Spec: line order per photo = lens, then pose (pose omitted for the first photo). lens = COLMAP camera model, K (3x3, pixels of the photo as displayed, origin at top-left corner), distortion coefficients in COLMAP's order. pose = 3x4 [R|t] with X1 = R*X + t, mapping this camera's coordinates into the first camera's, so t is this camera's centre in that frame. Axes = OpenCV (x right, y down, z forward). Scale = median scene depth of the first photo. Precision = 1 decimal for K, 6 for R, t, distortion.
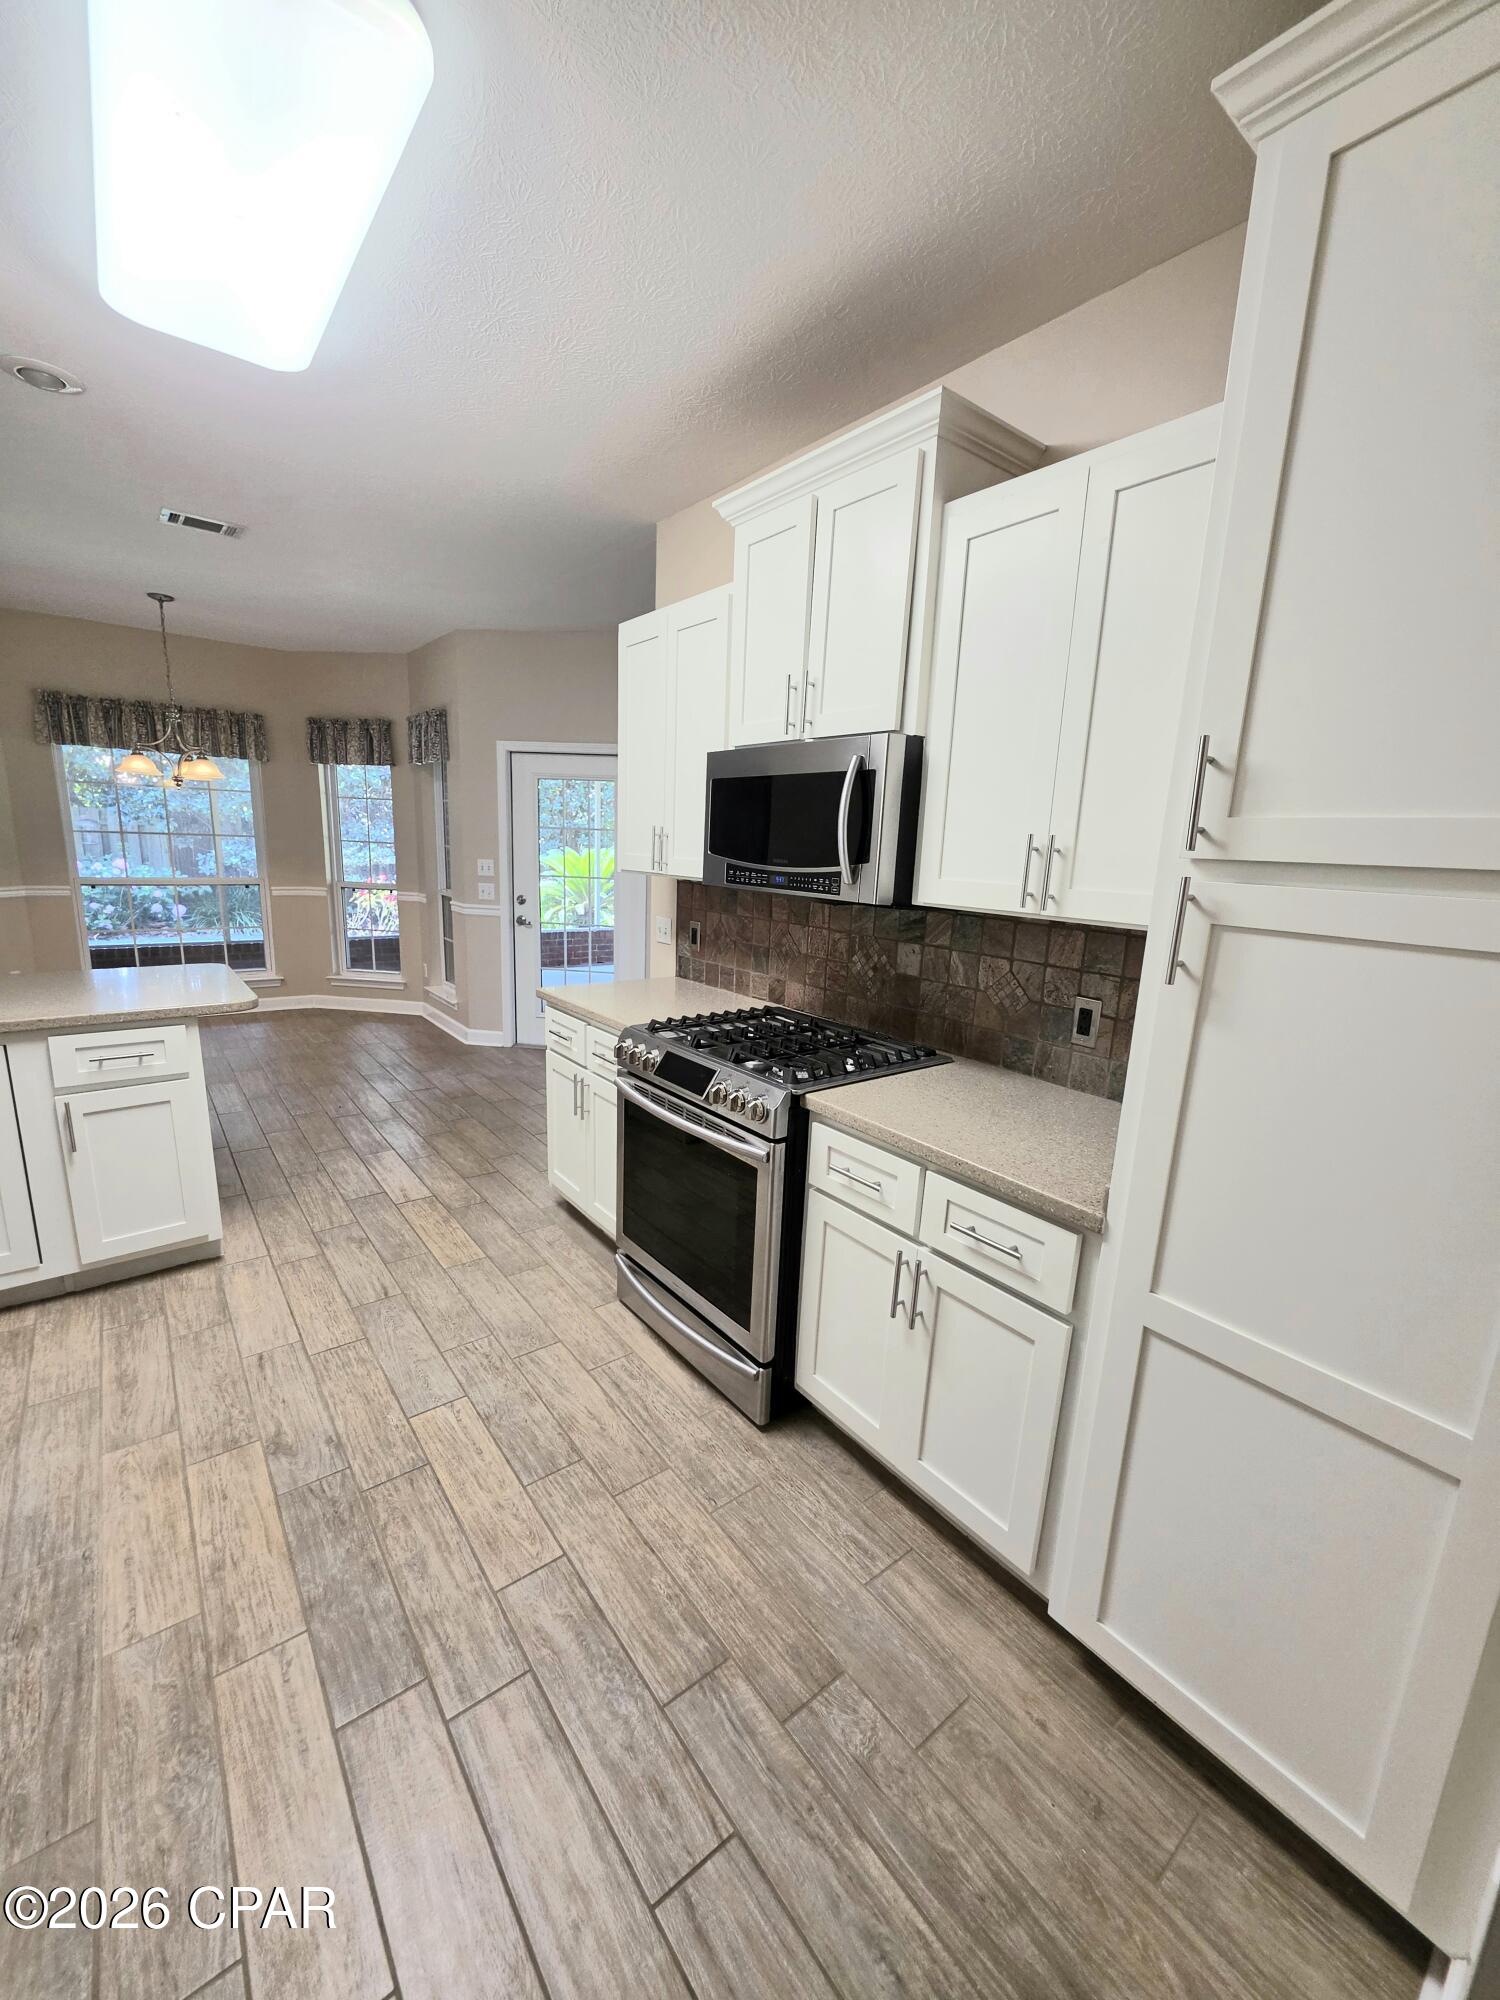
lens RADIAL K [[800.5, 0, 757.3], [0, 800.5, 1012.8], [0, 0, 1]] dist [-0.003675, 0.000285]
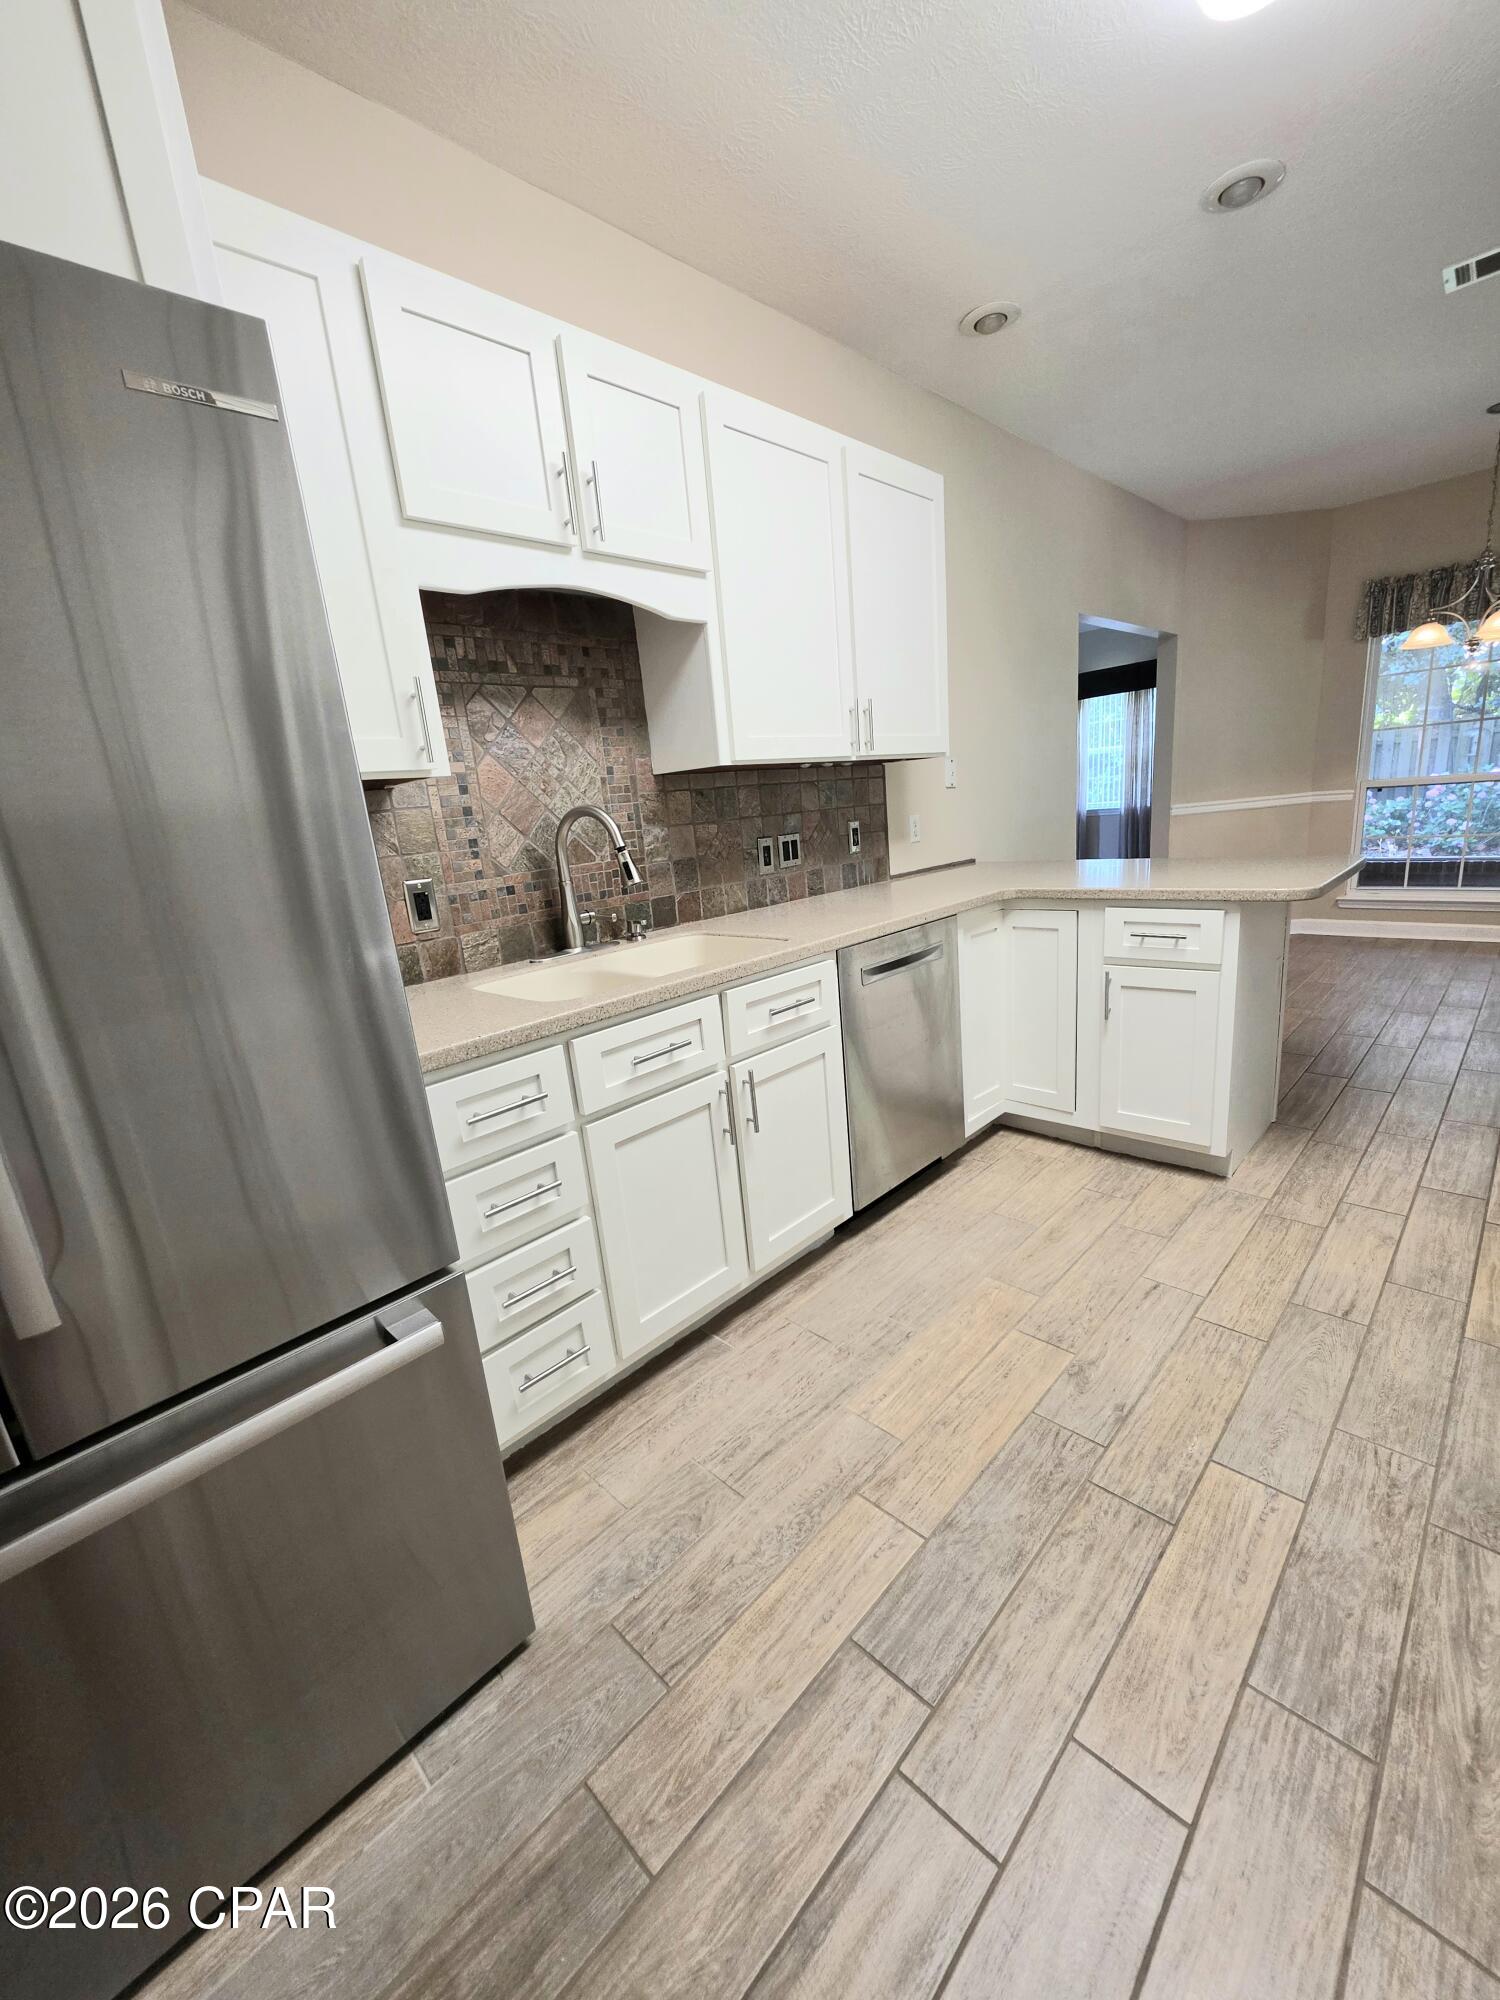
lens RADIAL K [[800.5, 0, 757.3], [0, 800.5, 1012.8], [0, 0, 1]] dist [-0.003675, 0.000285]
pose [[0.122113, 0.200449, -0.972064, 0.127692], [-0.116803, 0.975490, 0.186483, 0.024625], [0.985619, 0.090768, 0.142533, 0.433092]]
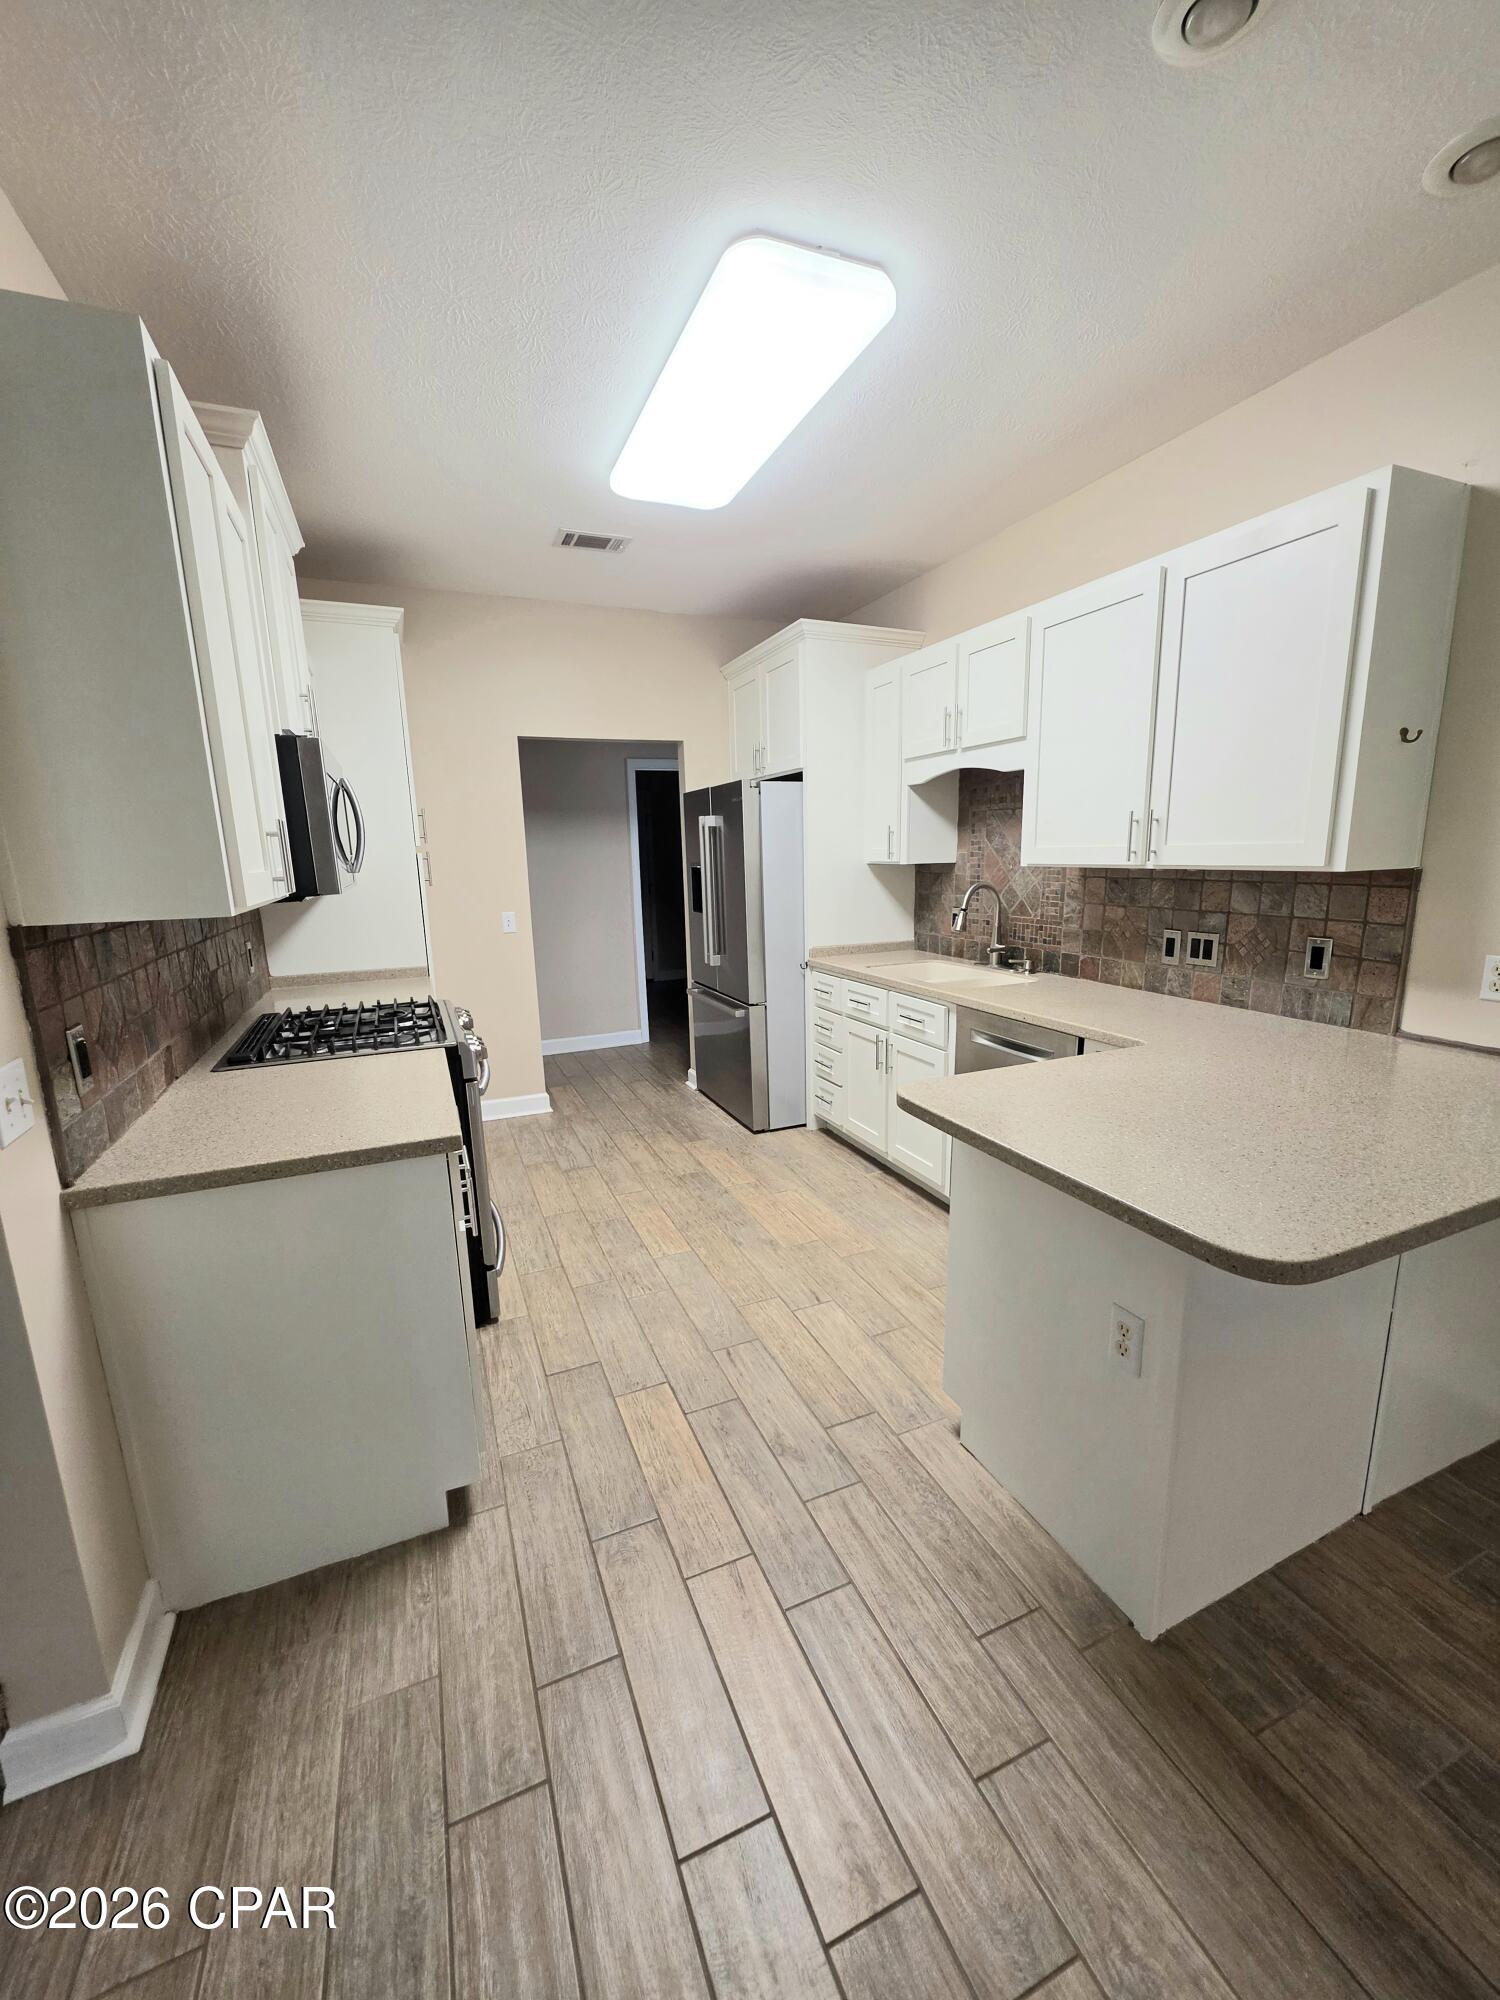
lens RADIAL K [[800.5, 0, 757.3], [0, 800.5, 1012.8], [0, 0, 1]] dist [-0.003675, 0.000285]
pose [[-0.965524, -0.072081, 0.250134, -0.833155], [0.036107, 0.914526, 0.402912, -0.432279], [-0.257796, 0.398053, -0.880395, 1.960910]]
